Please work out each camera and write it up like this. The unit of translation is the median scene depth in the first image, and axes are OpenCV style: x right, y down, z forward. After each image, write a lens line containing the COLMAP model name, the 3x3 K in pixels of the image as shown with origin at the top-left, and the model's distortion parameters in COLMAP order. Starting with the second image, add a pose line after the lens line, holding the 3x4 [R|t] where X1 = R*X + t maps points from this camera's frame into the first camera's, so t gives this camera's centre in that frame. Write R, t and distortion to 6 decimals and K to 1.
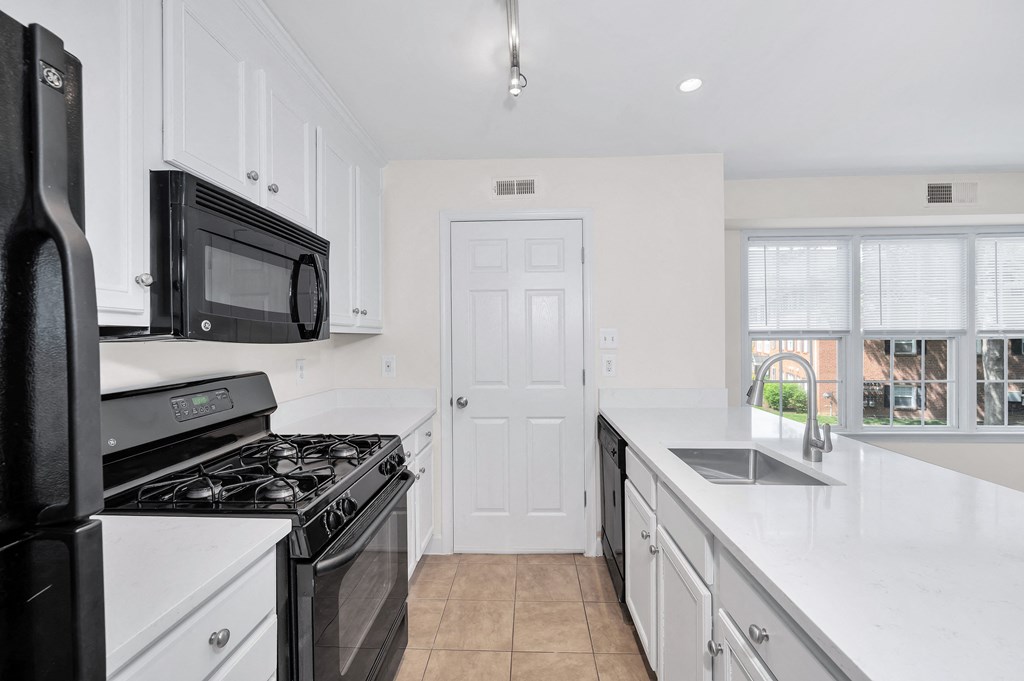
lens RADIAL K [[414.0, 0, 512.0], [0, 414.0, 340.5], [0, 0, 1]] dist [0.000006, -0.000103]
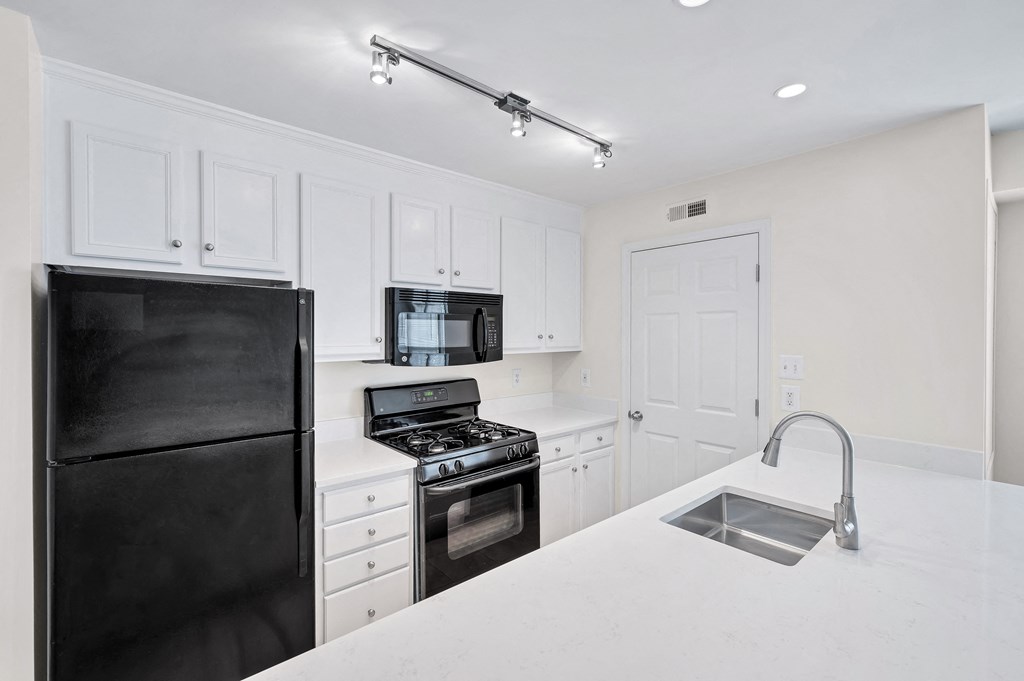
lens RADIAL K [[449.6, 0, 512.0], [0, 449.6, 340.5], [0, 0, 1]] dist [0.001291, 0.000089]
pose [[0.686313, 0.019950, -0.727033, 0.519017], [-0.007747, 0.999768, 0.020121, -0.073487], [0.727265, -0.008177, 0.686308, -0.060137]]
